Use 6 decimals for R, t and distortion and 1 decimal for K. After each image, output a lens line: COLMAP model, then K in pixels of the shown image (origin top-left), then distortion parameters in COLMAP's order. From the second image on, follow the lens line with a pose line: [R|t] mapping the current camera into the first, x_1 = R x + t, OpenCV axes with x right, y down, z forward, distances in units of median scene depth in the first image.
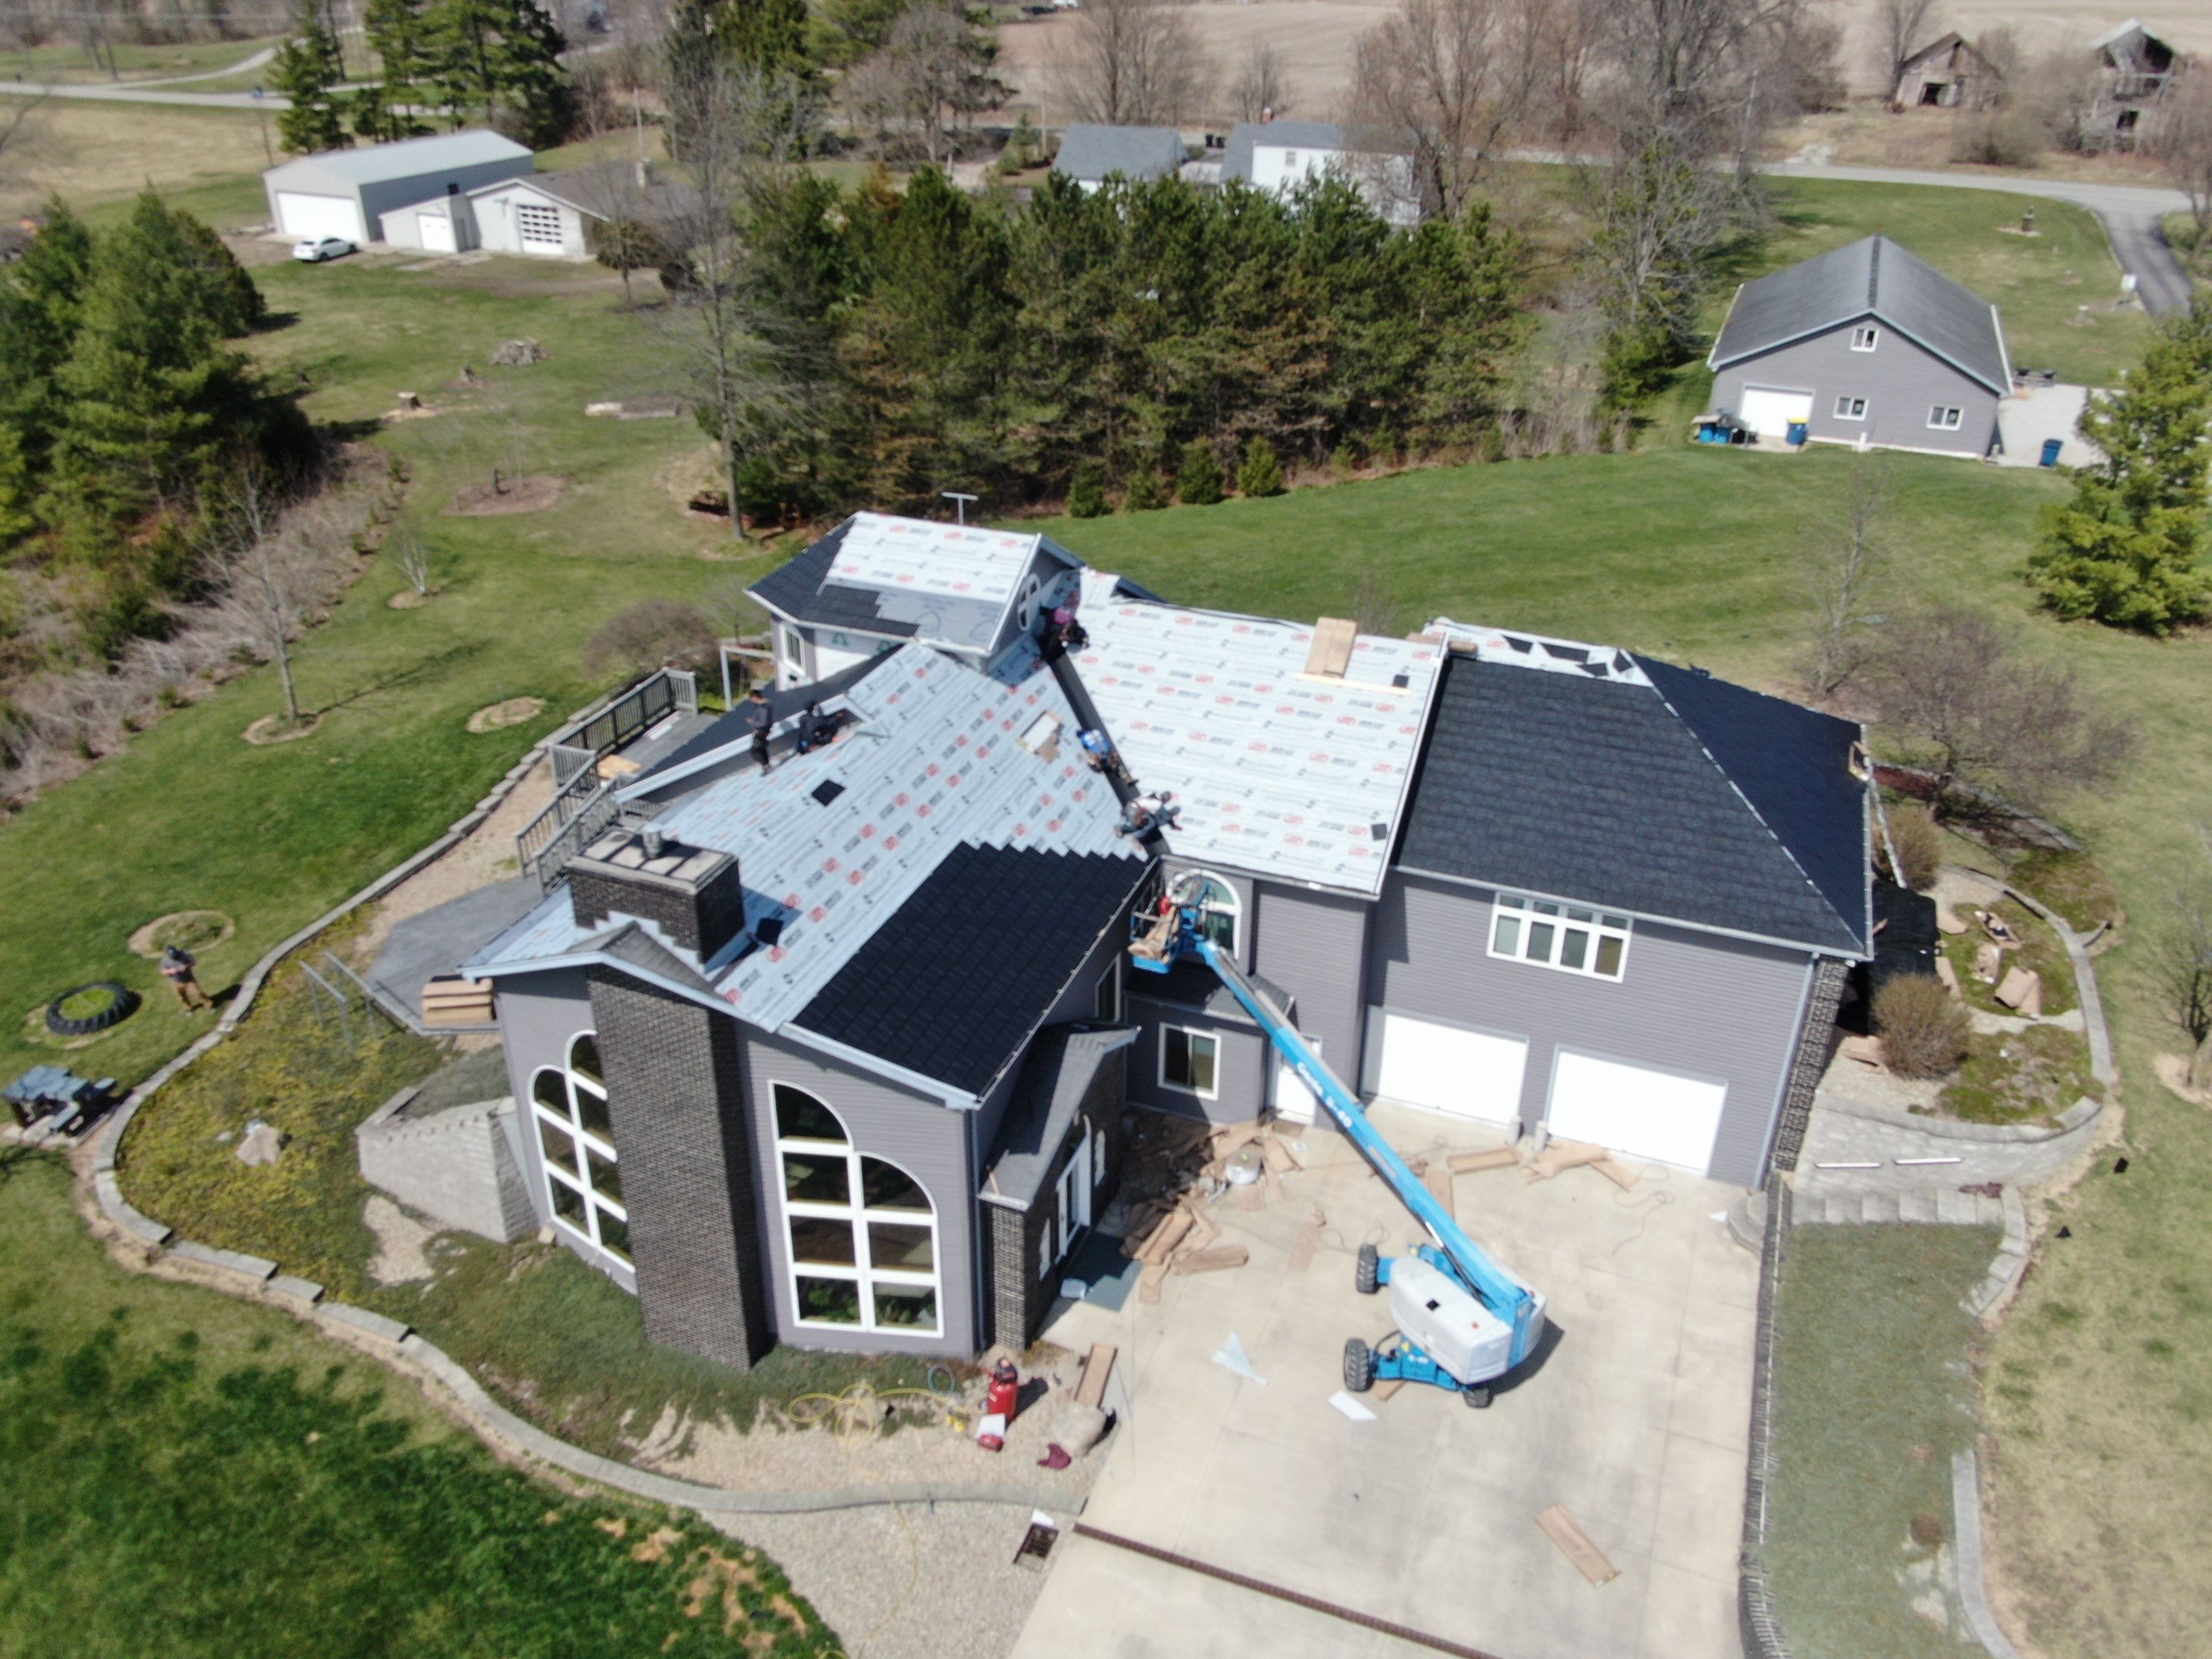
lens RADIAL K [[1721.4, 0, 1127.7], [0, 1721.4, 803.3], [0, 0, 1]] dist [-0.028763, -0.000992]
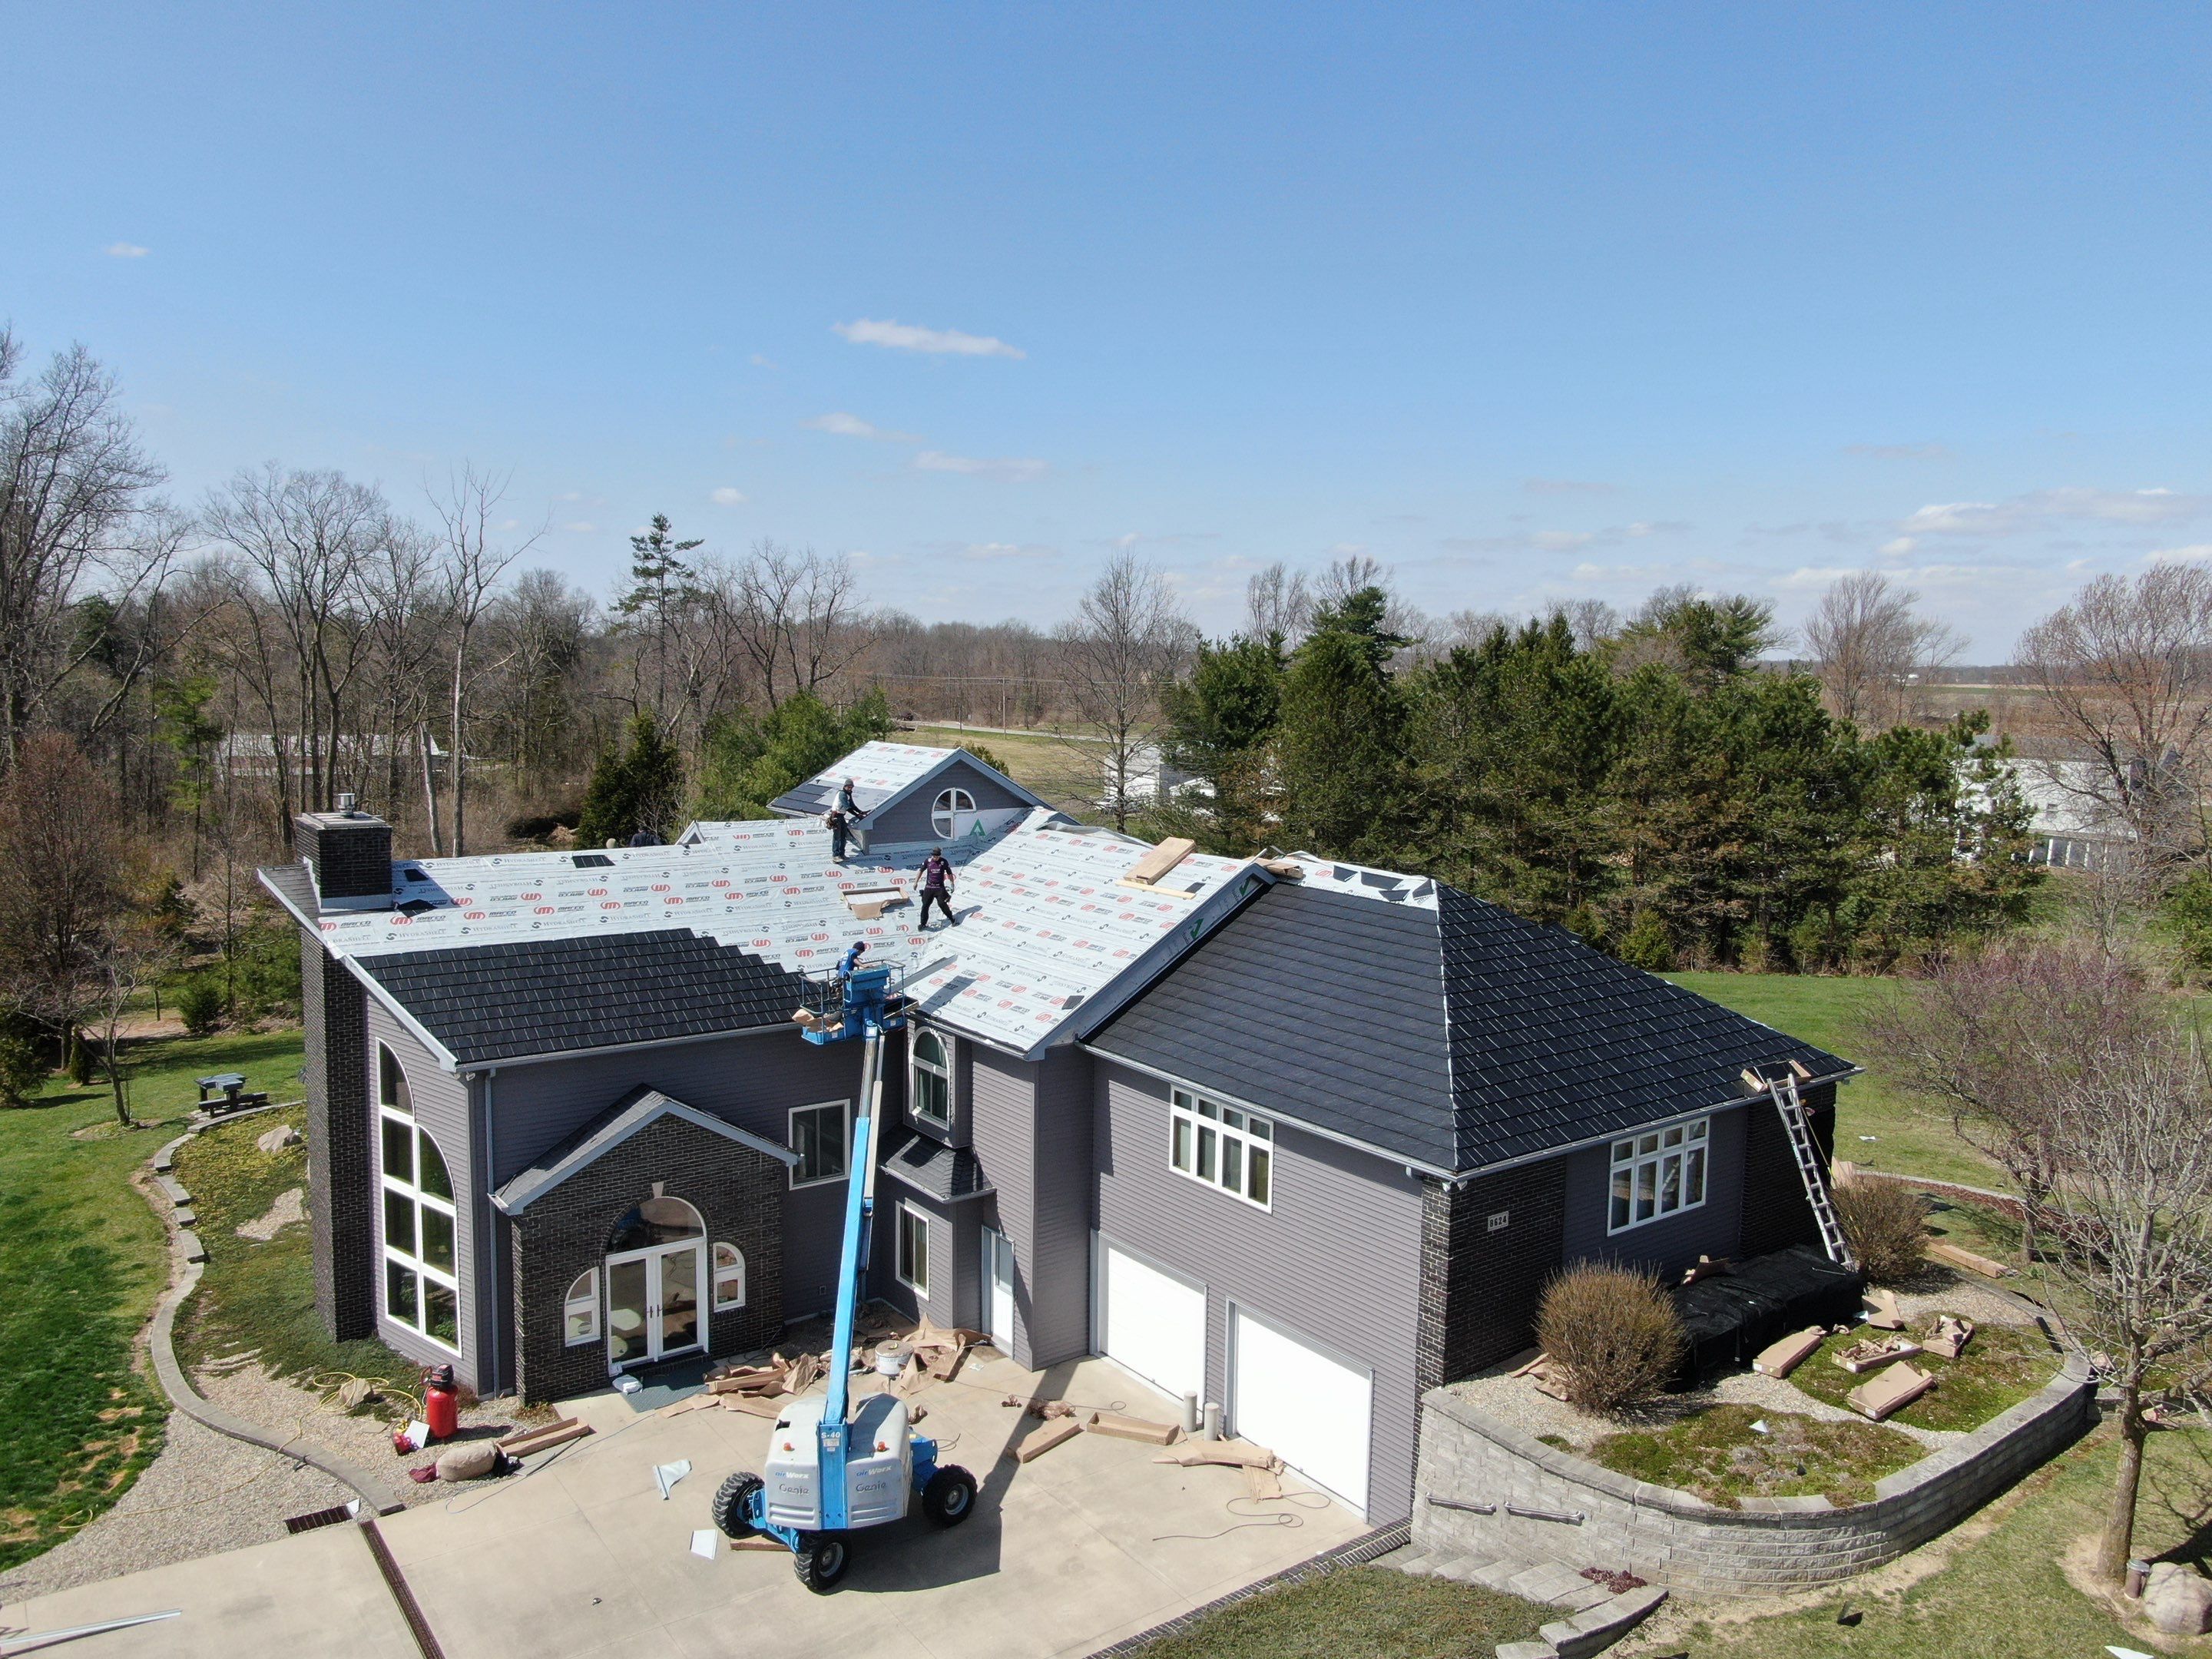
lens RADIAL K [[1611.5, 0, 1117.4], [0, 1611.5, 792.0], [0, 0, 1]] dist [-0.028044, 0.001815]
pose [[0.839079, 0.044709, -0.542170, 0.637745], [-0.257621, 0.910439, -0.323624, 0.190079], [0.479144, 0.411220, 0.775448, 0.284703]]
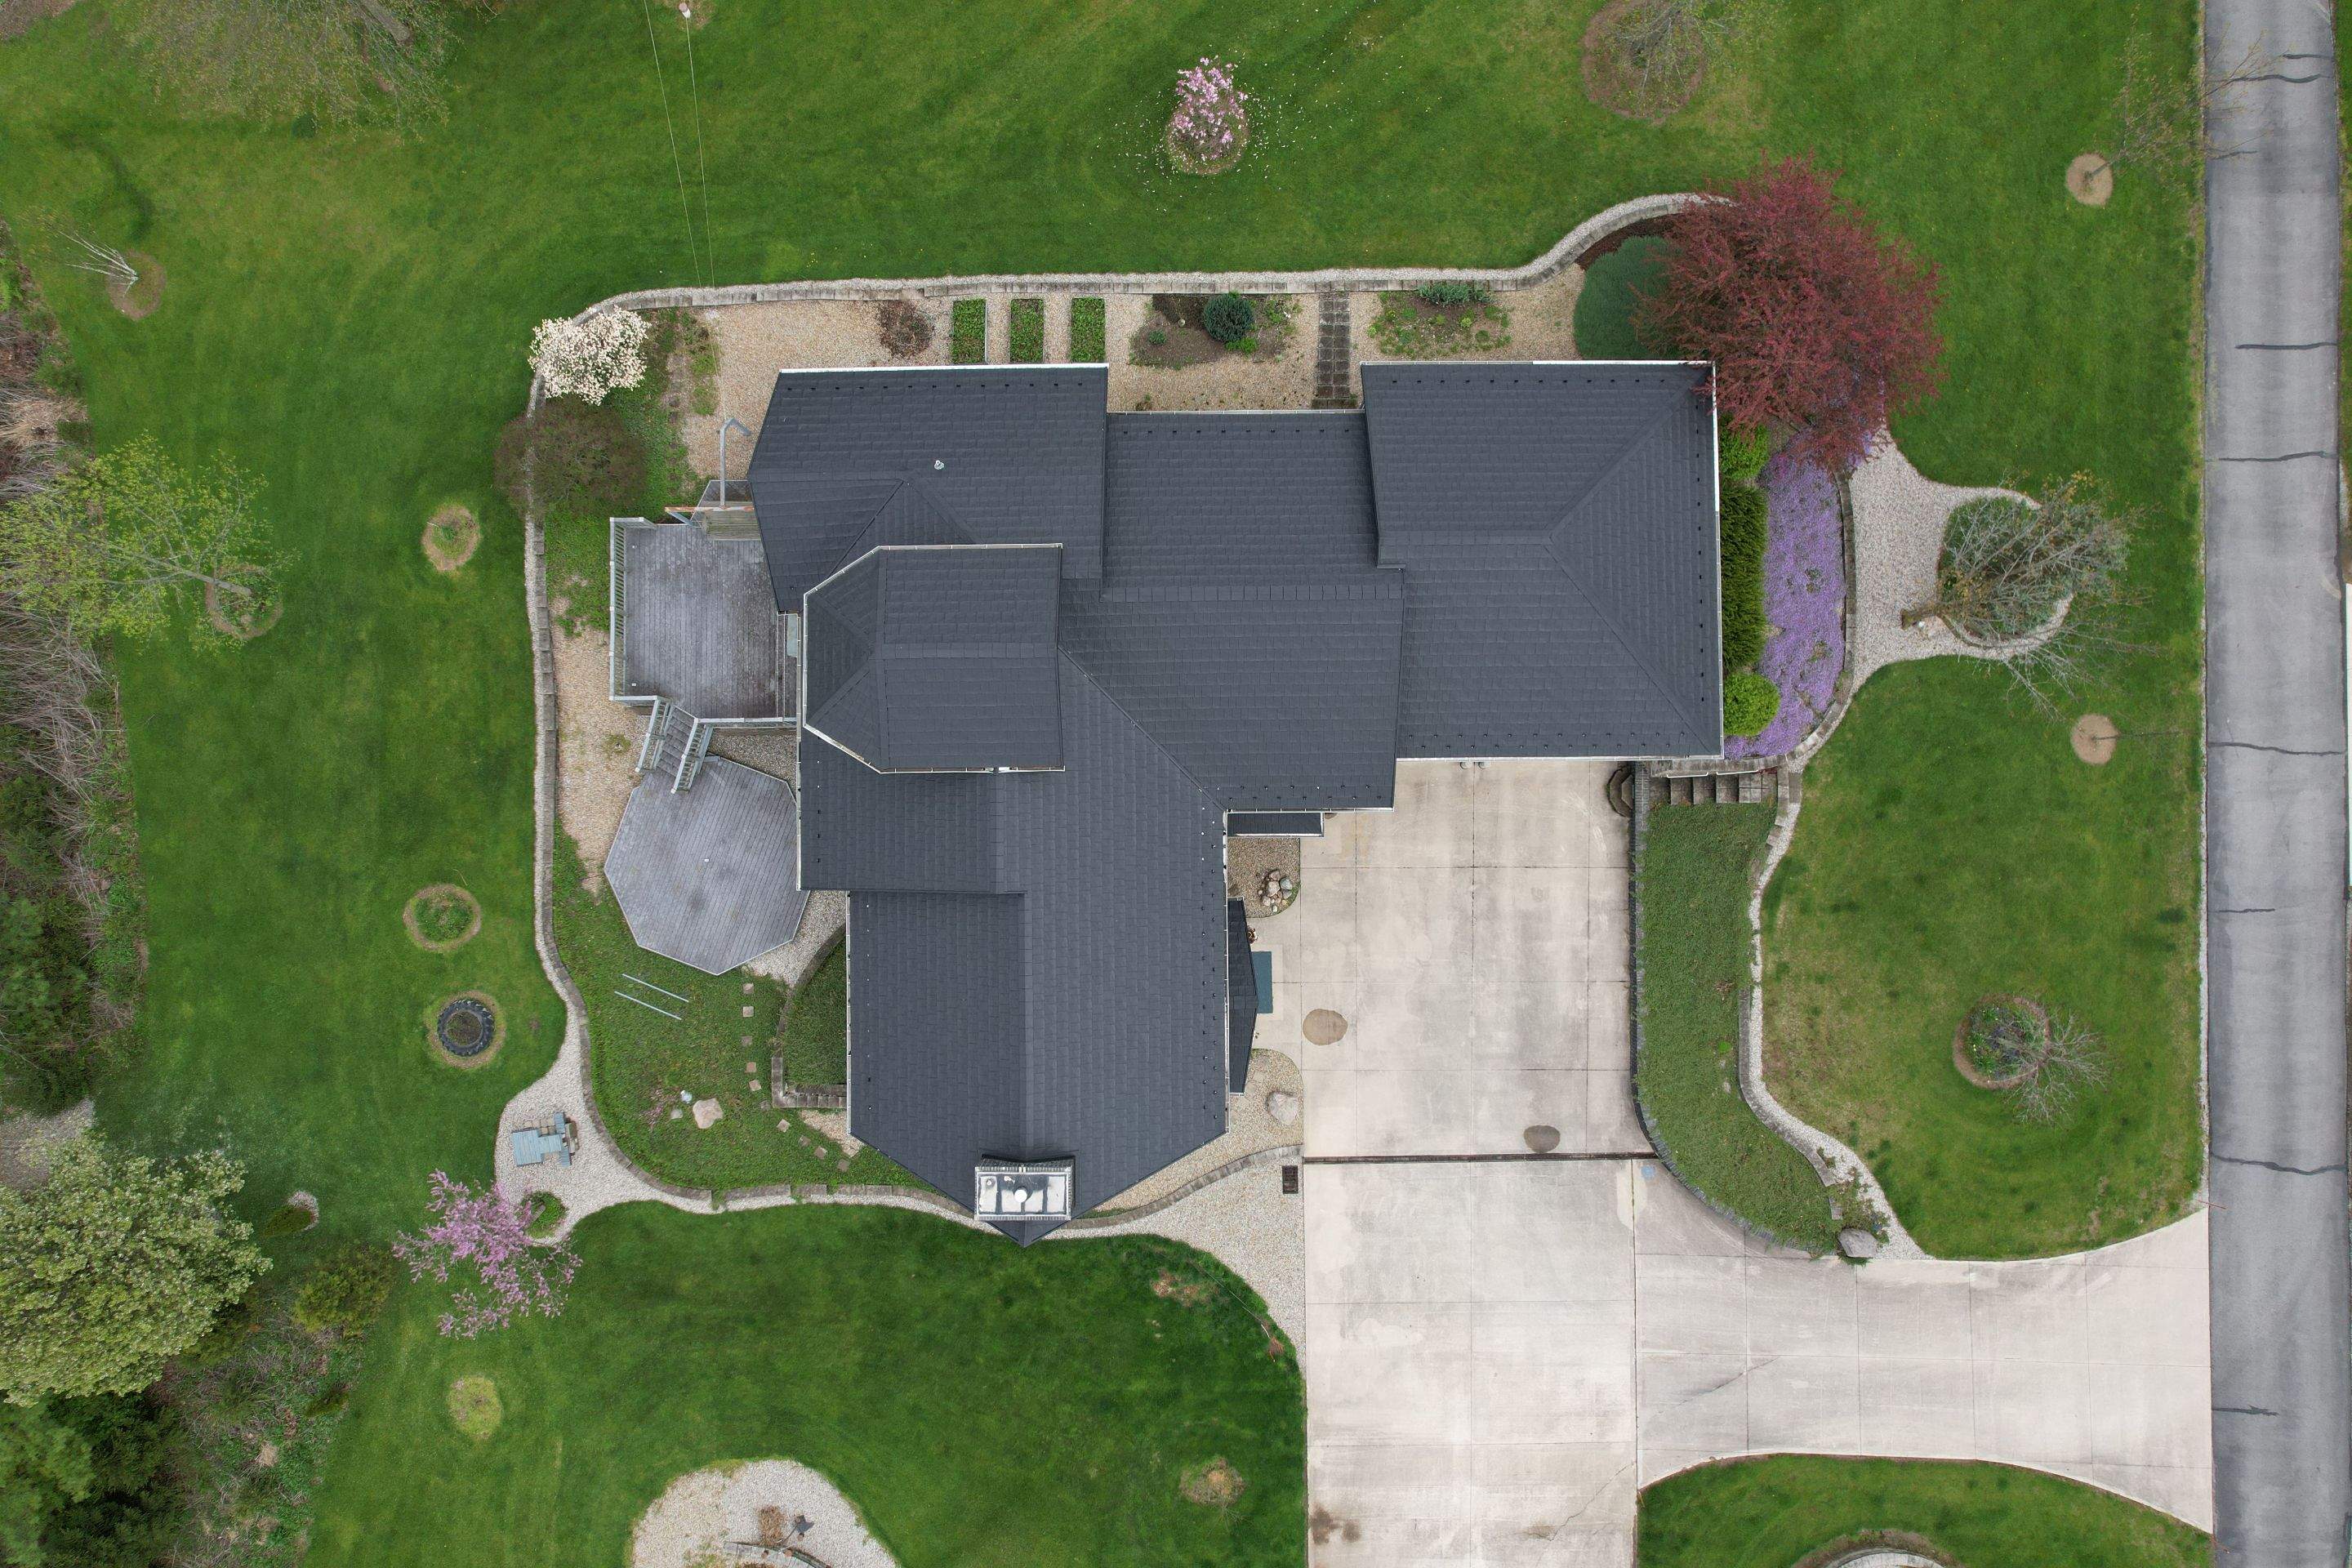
lens RADIAL K [[1508.6, 0, 1176.0], [0, 1508.6, 784.0], [0, 0, 1]] dist [-0.089584, 0.078645]
pose [[0.933763, -0.357699, -0.011769, 0.003536], [0.184824, 0.453796, 0.871728, -1.023474], [-0.306475, -0.816162, 0.489849, 0.464298]]
